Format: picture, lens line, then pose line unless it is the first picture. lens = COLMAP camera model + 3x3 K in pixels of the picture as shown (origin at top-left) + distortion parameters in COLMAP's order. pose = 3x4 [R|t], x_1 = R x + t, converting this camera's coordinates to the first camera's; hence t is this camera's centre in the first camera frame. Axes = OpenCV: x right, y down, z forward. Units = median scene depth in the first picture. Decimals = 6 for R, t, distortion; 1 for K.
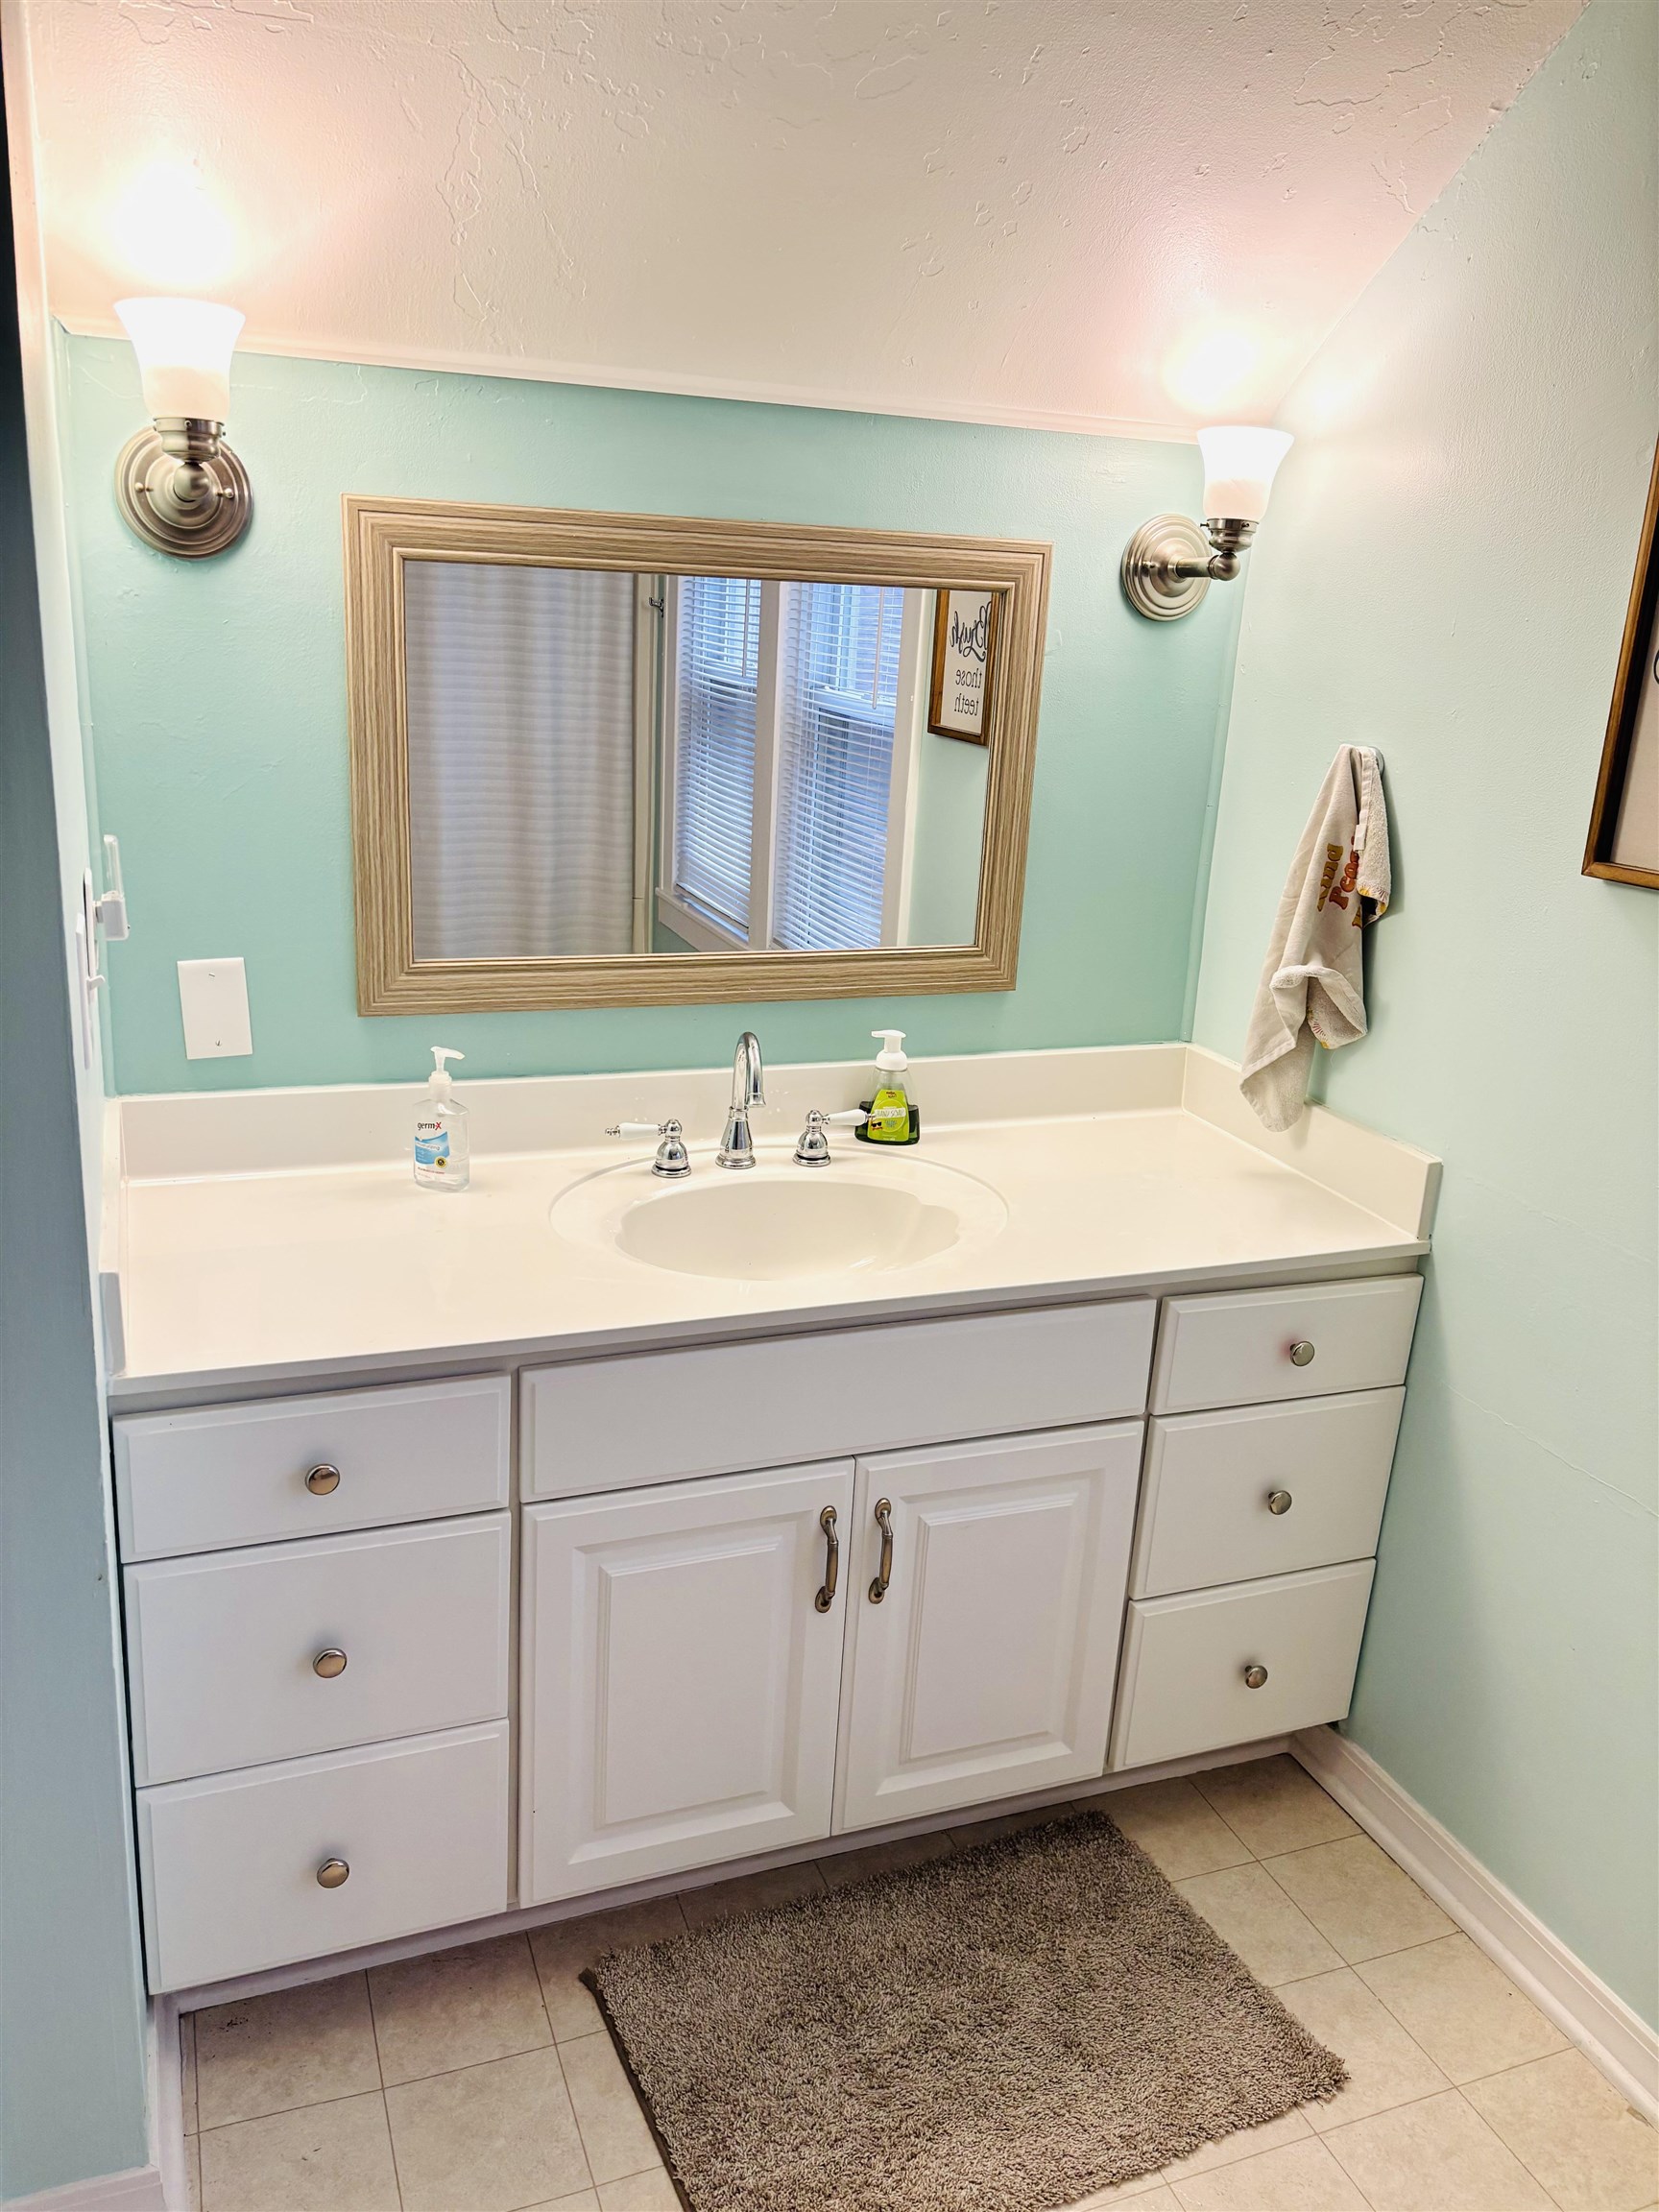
lens RADIAL K [[1689.4, 0, 829.5], [0, 1689.4, 1106.0], [0, 0, 1]] dist [0.042544, 0.002552]
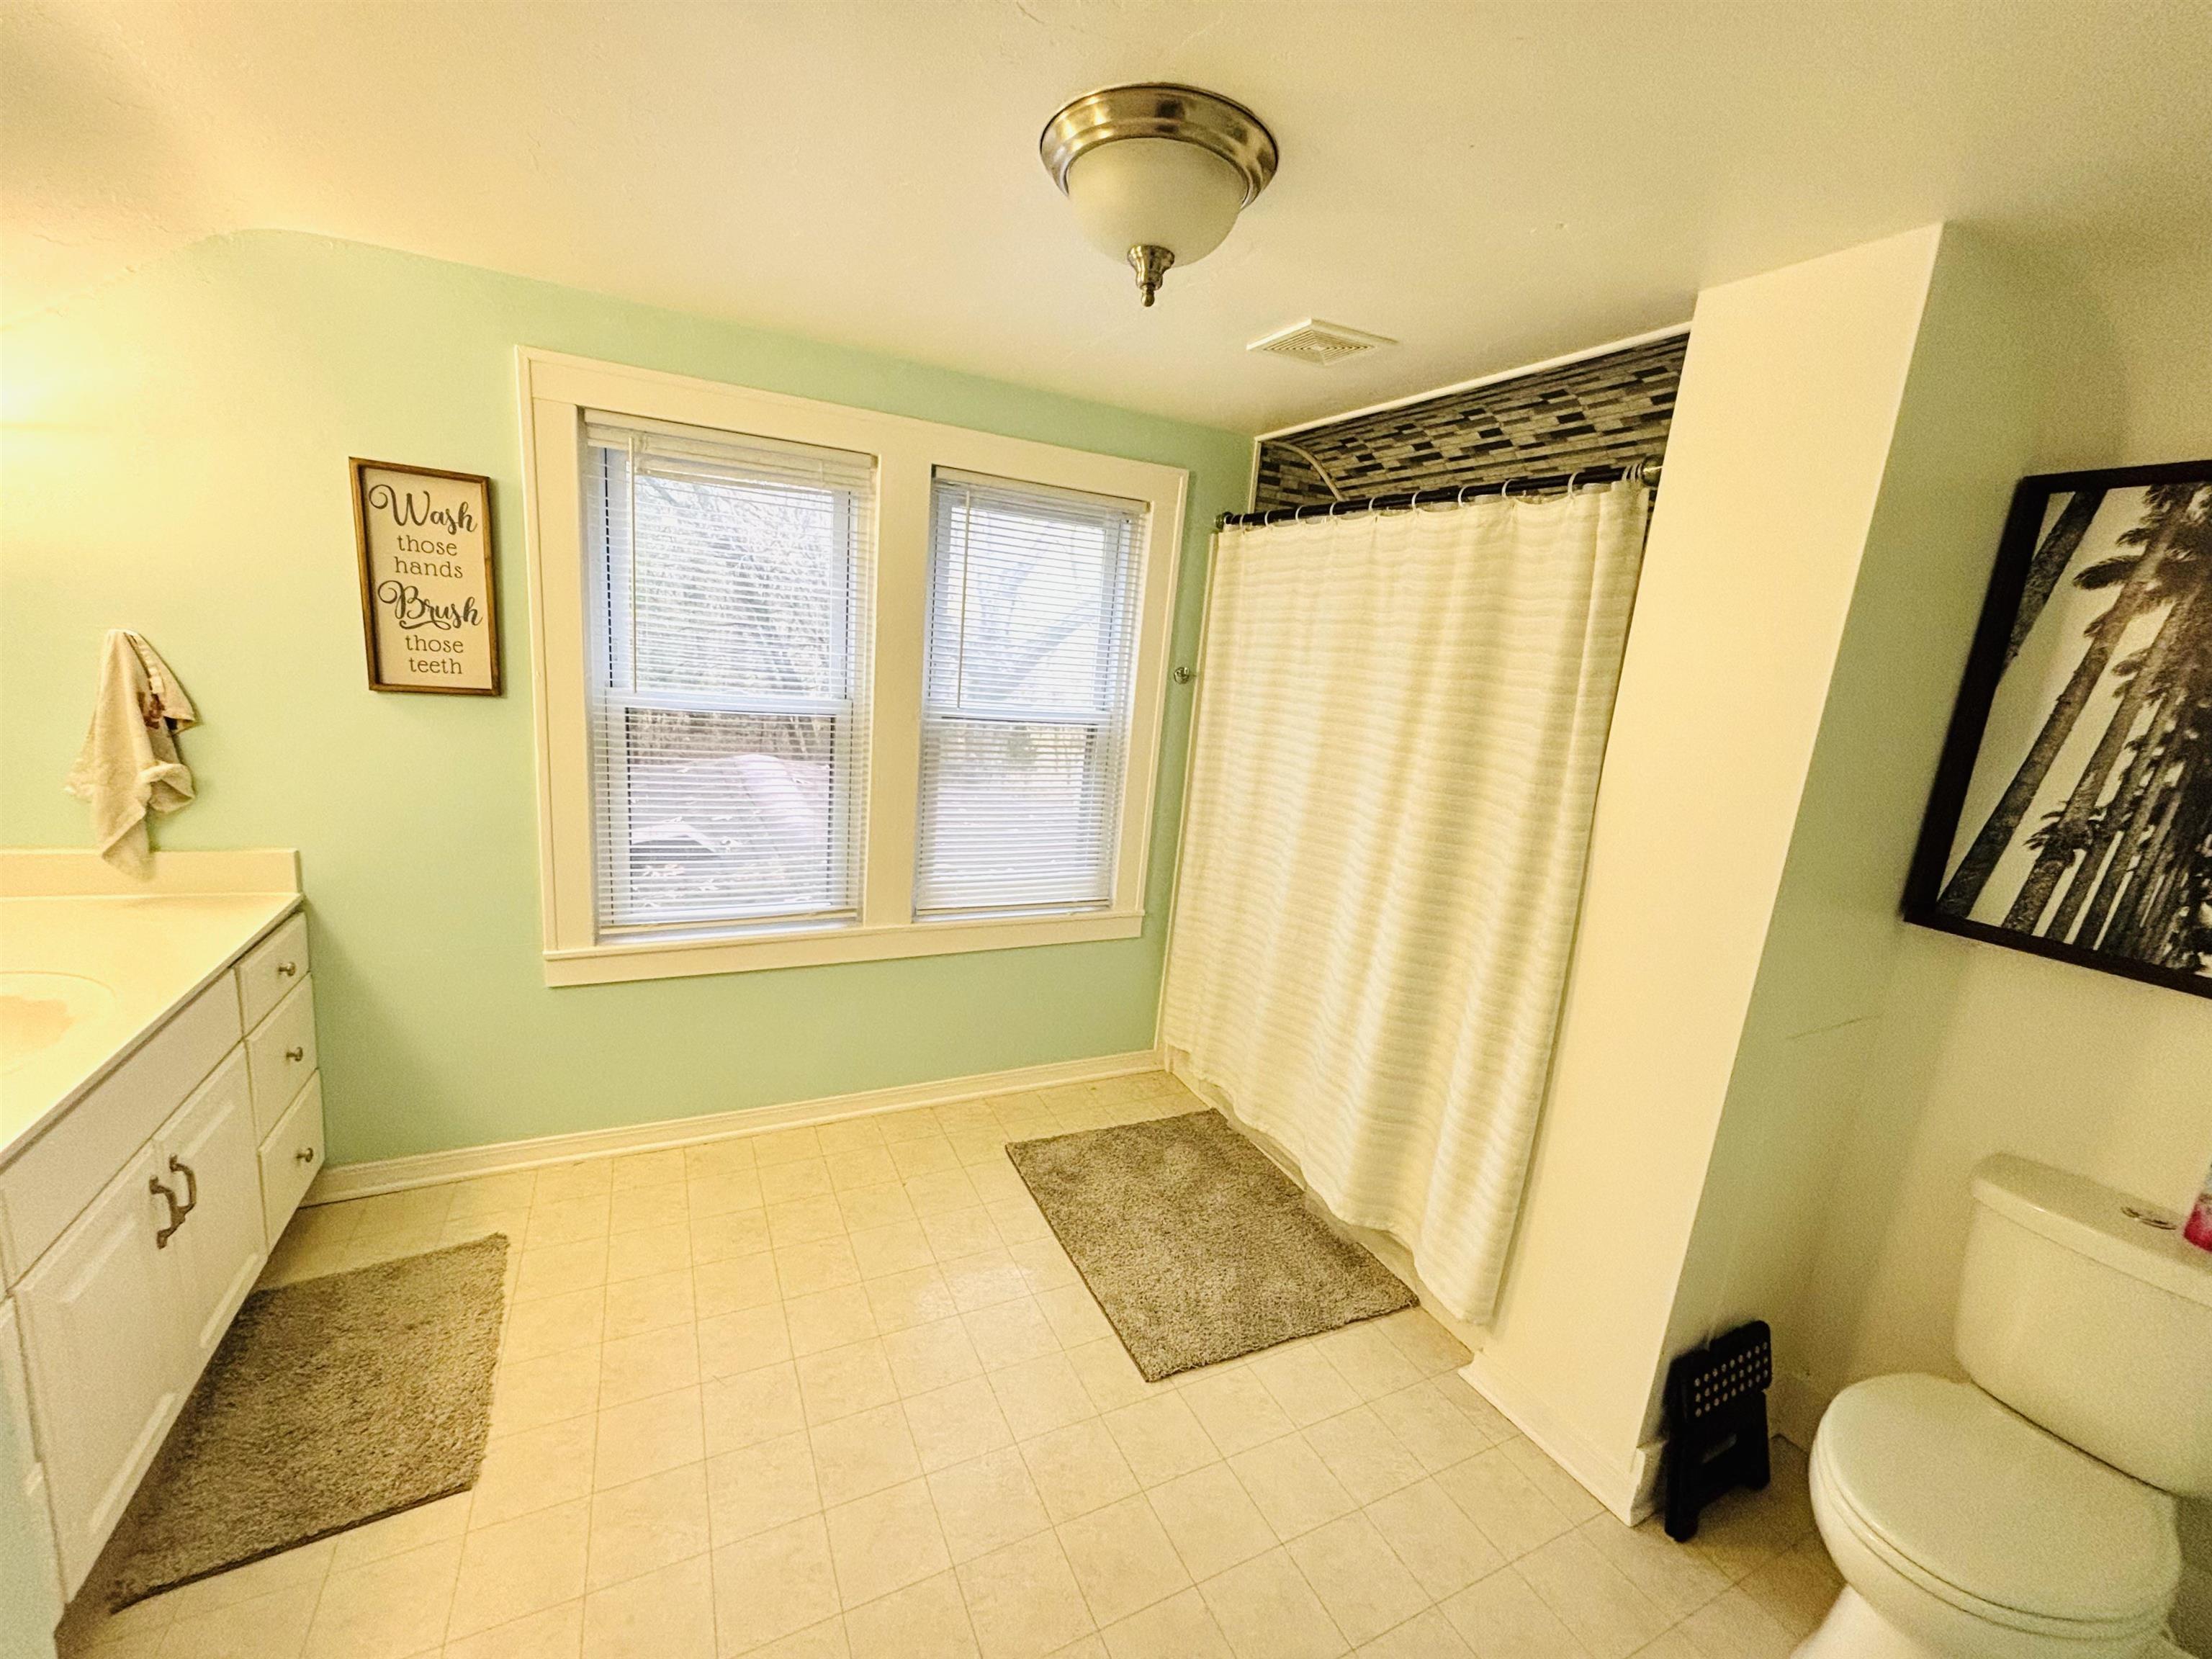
lens RADIAL K [[891.3, 0, 1106.0], [0, 891.3, 829.5], [0, 0, 1]] dist [0.001553, 0.000317]
pose [[-0.094435, -0.262449, 0.960314, -0.648183], [0.184478, 0.943305, 0.275942, -0.093458], [-0.978289, 0.203216, -0.040665, 0.150537]]
